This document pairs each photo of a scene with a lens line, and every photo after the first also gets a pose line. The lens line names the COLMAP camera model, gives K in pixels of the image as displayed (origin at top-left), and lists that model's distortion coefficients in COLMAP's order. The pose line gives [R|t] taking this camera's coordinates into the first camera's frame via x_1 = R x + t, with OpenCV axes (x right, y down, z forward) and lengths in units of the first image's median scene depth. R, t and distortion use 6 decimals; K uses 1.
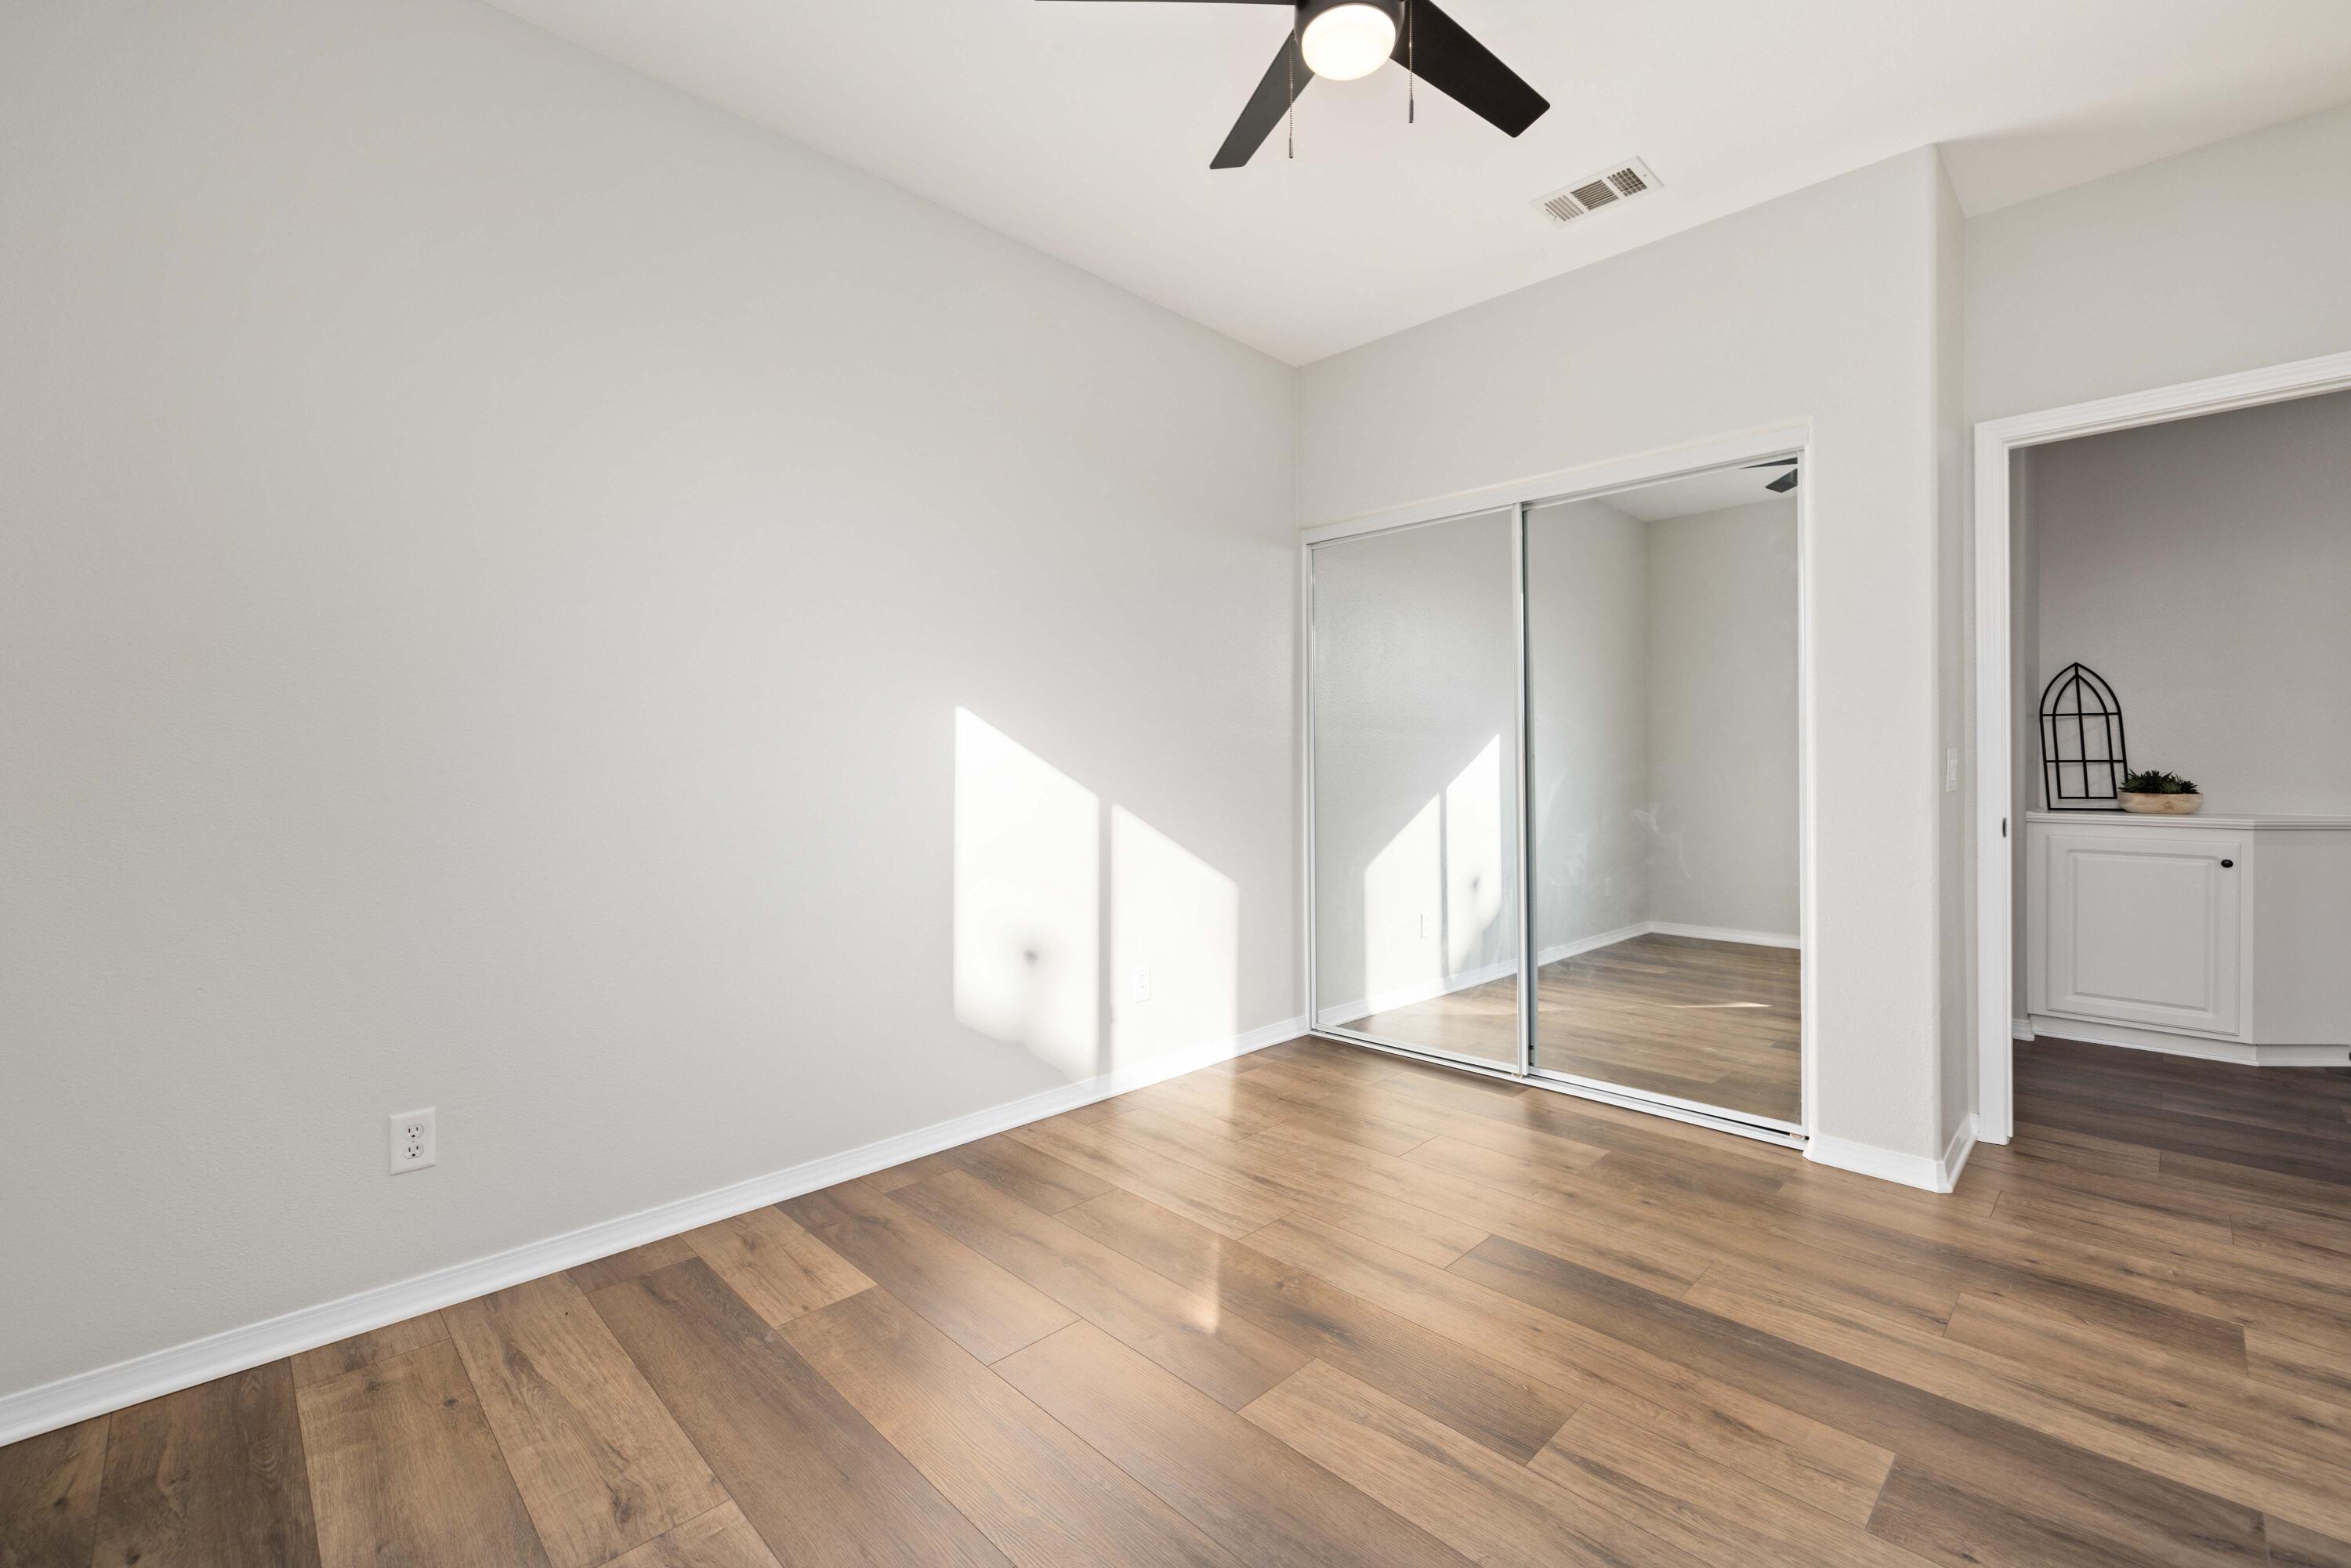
lens RADIAL K [[989.6, 0, 1173.8], [0, 989.6, 777.5], [0, 0, 1]] dist [-0.001542, 0.000102]
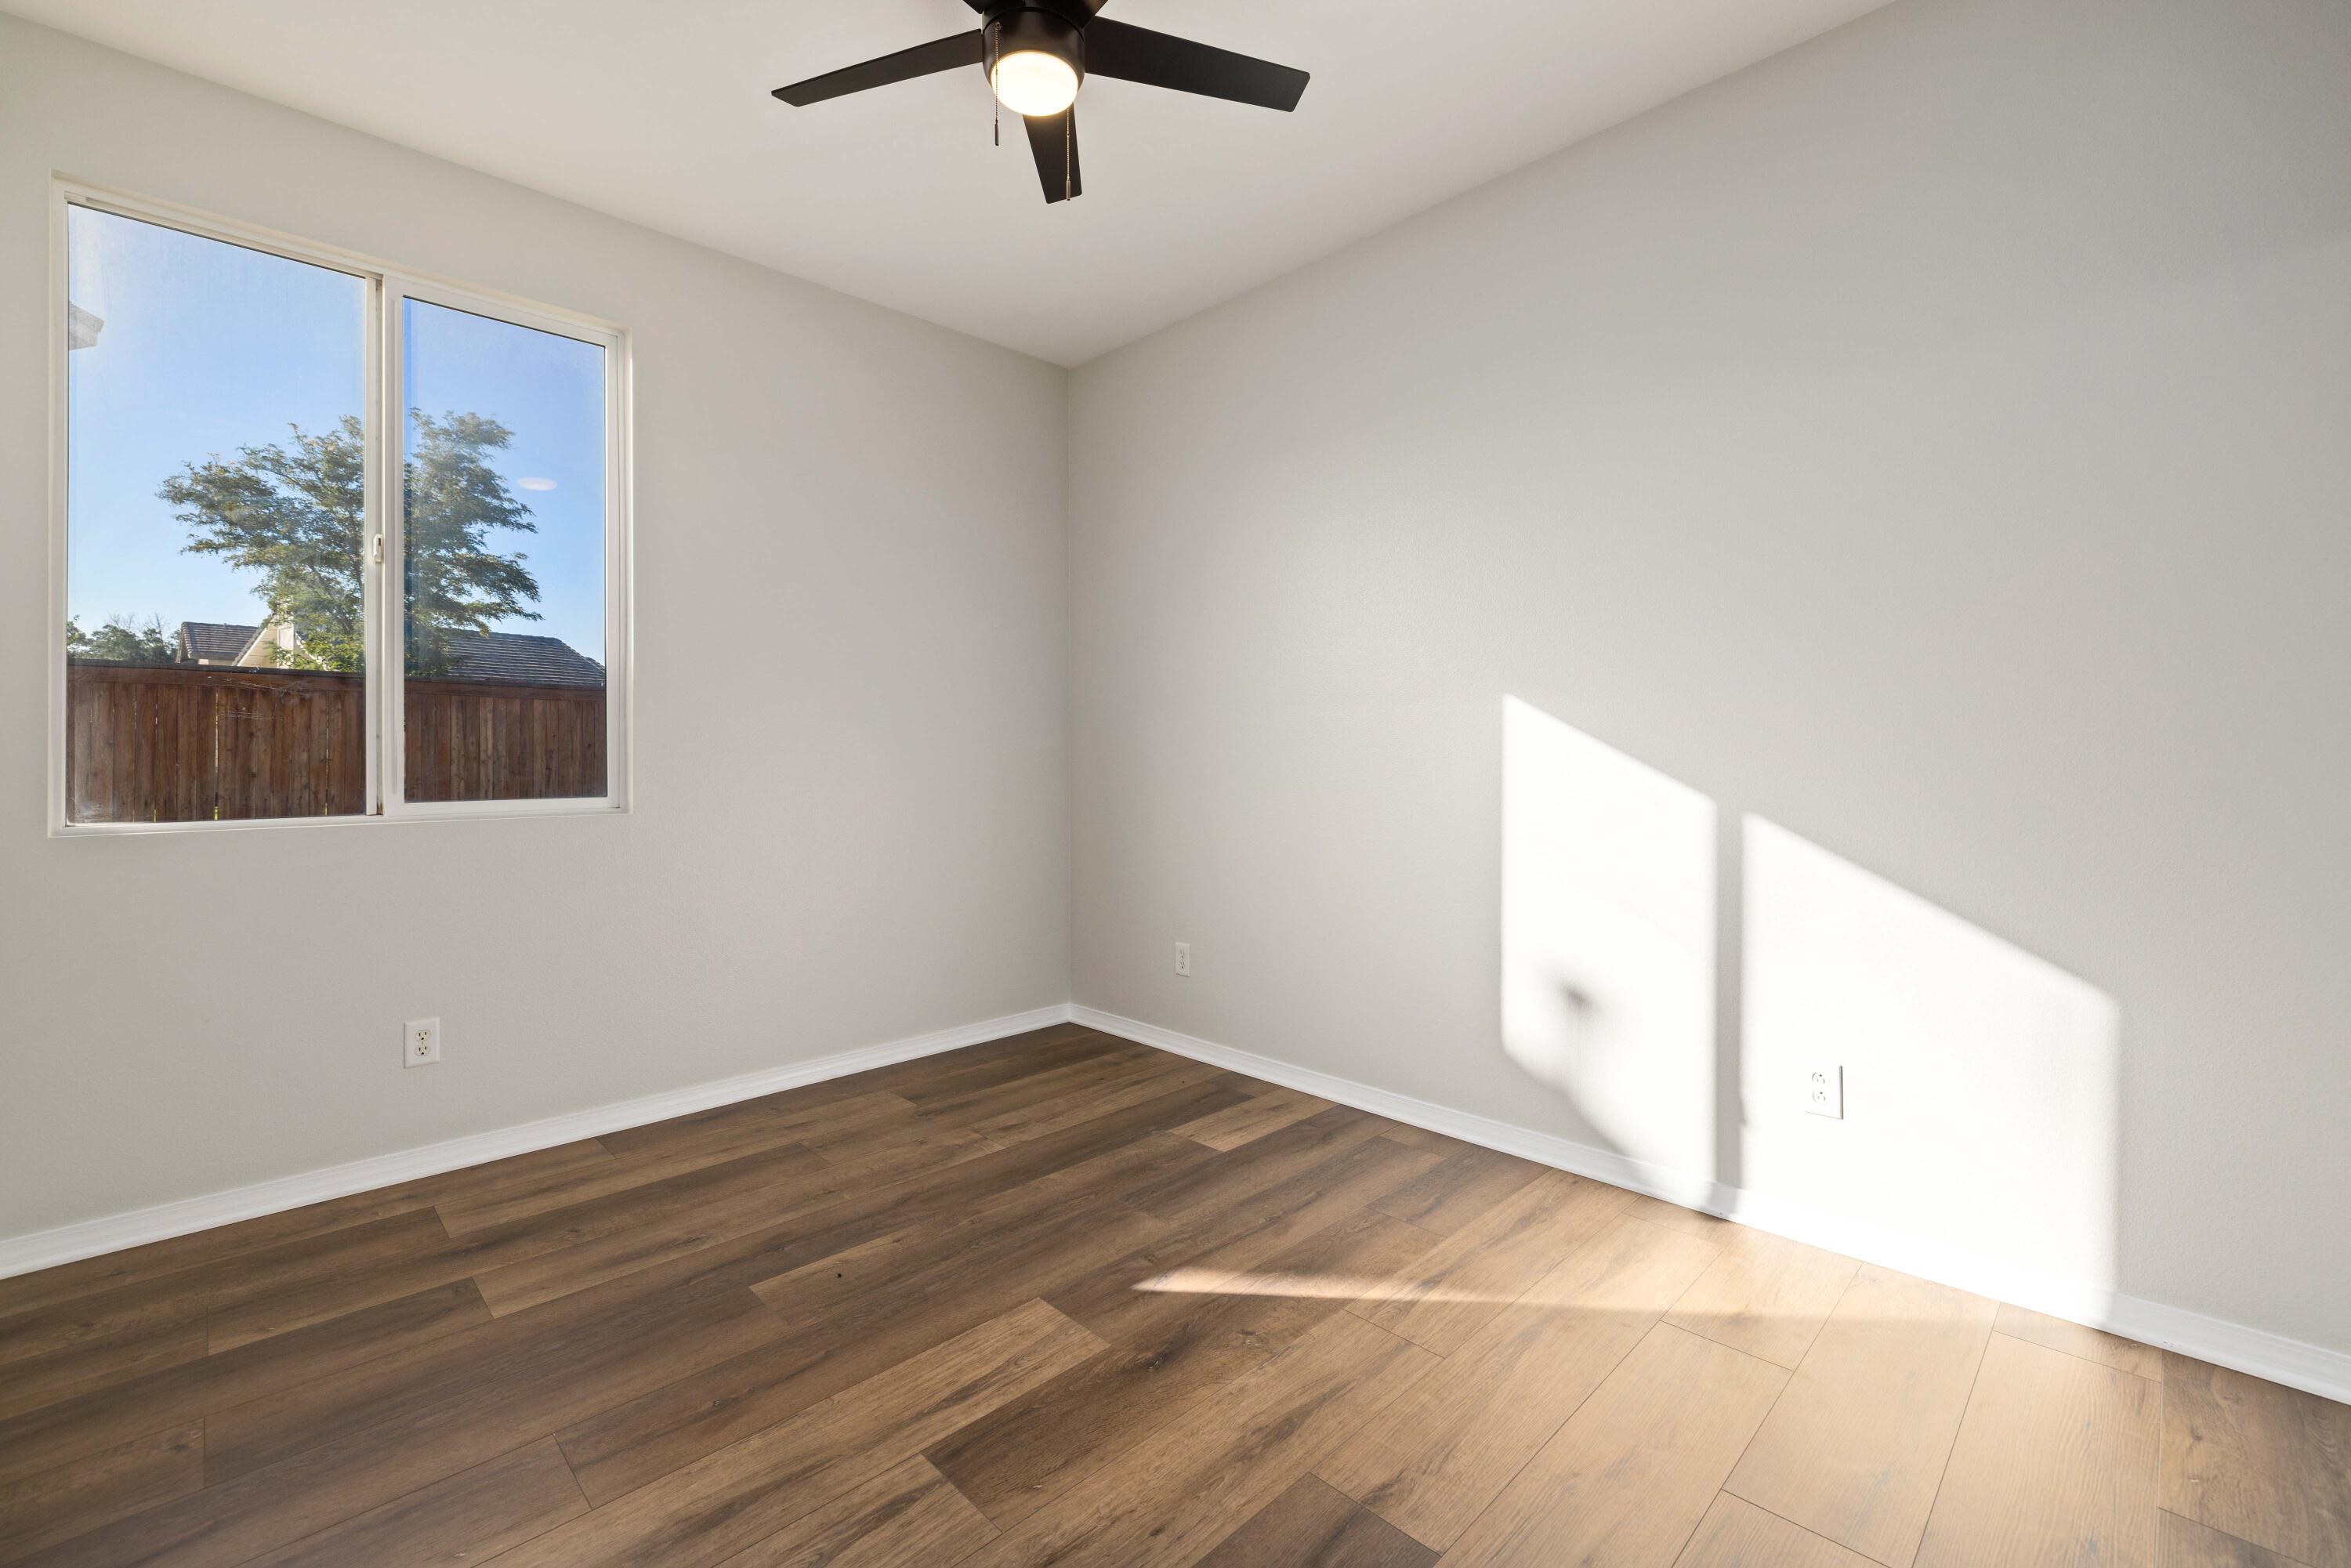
lens RADIAL K [[989.6, 0, 1173.8], [0, 989.6, 777.5], [0, 0, 1]] dist [-0.001542, 0.000102]
pose [[-0.001394, 0.025036, -0.999686, 1.188873], [-0.009961, 0.999637, 0.025048, -0.018978], [0.999949, 0.009993, -0.001144, 1.105330]]
